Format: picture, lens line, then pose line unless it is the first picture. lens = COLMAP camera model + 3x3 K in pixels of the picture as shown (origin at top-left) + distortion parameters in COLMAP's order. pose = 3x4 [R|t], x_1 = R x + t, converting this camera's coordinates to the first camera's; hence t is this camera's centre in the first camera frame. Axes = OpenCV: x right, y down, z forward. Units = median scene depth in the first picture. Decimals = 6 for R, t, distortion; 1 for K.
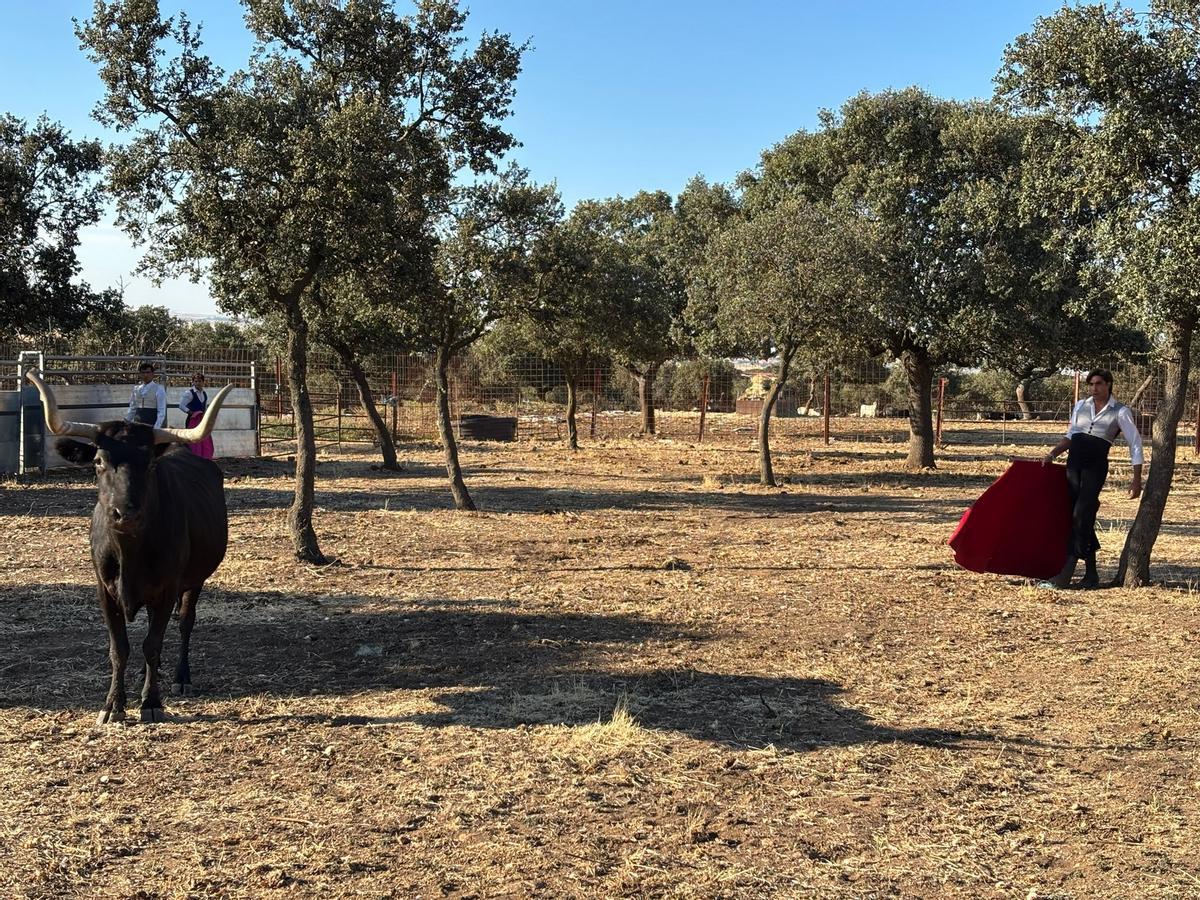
lens RADIAL K [[1790.7, 0, 602.4], [0, 1790.7, 437.0], [0, 0, 1]] dist [0.242714, -0.932208]
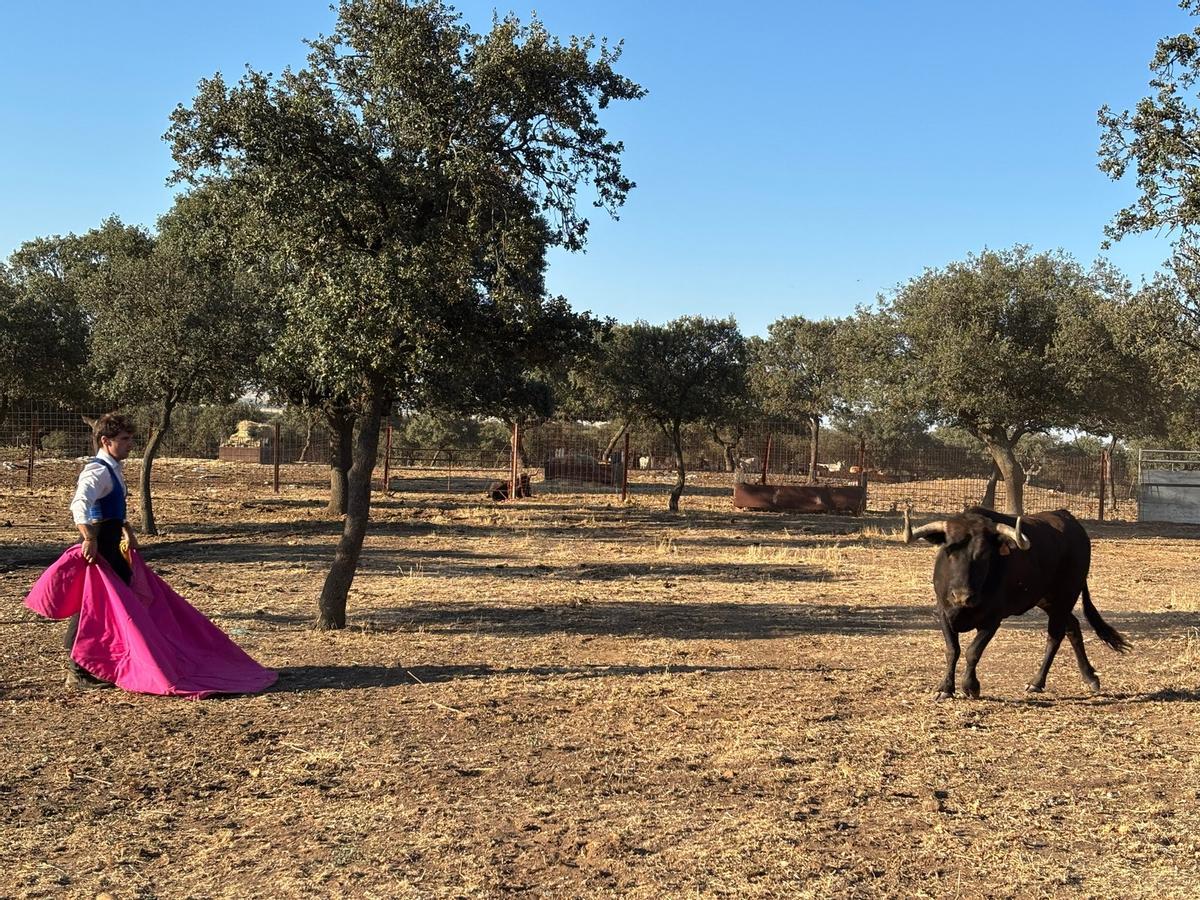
lens RADIAL K [[1792.3, 0, 616.8], [0, 1792.3, 464.9], [0, 0, 1]] dist [0.243780, -0.971610]
pose [[0.967768, 0.003220, 0.251824, 0.173611], [-0.000597, 0.999945, -0.010490, -0.001634], [-0.251844, 0.010002, 0.967716, -0.044801]]
